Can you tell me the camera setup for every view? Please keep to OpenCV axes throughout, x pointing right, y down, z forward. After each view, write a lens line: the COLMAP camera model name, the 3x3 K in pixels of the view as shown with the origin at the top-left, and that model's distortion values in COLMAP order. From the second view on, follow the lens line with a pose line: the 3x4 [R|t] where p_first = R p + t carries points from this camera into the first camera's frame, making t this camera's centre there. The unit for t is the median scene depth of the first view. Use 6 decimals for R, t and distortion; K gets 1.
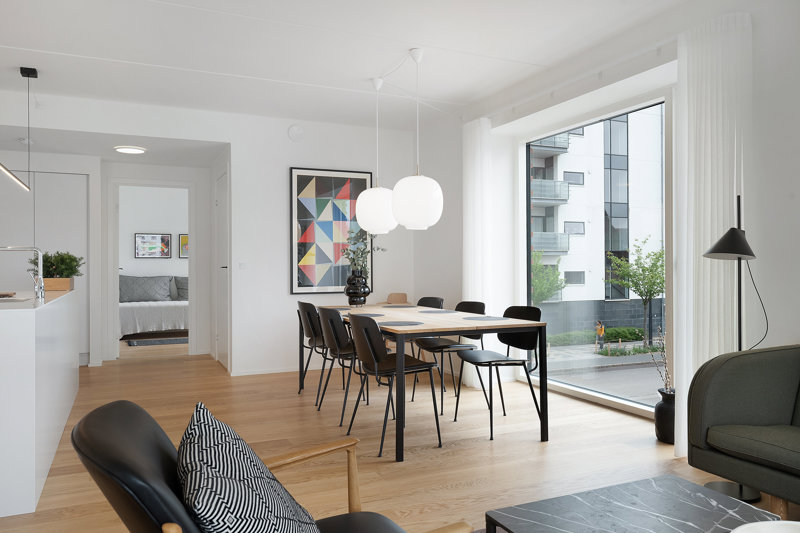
lens RADIAL K [[606.4, 0, 400.0], [0, 606.4, 261.7], [0, 0, 1]] dist [0.003488, -0.015280]
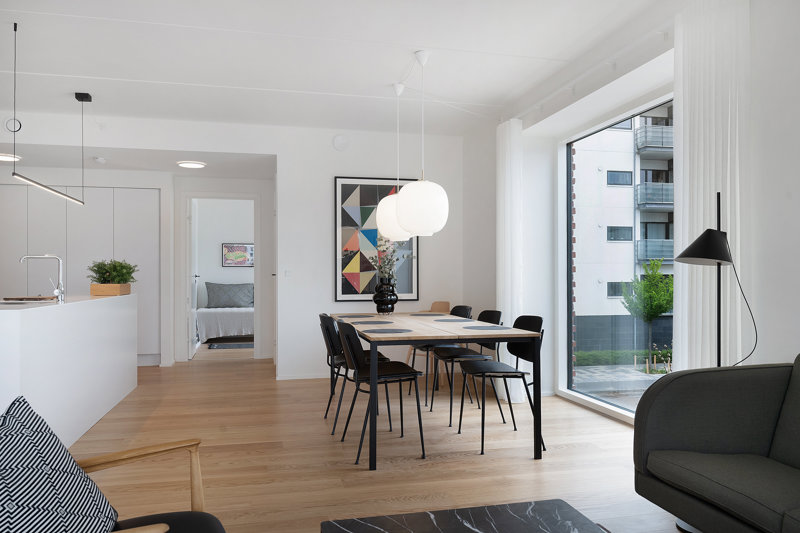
lens RADIAL K [[611.2, 0, 400.8], [0, 611.2, 272.5], [0, 0, 1]] dist [-0.007324, -0.003907]
pose [[0.981180, 0.001409, -0.193089, 0.156819], [-0.000995, 0.999997, 0.002242, 0.003312], [0.193091, -0.002008, 0.981179, 0.021595]]
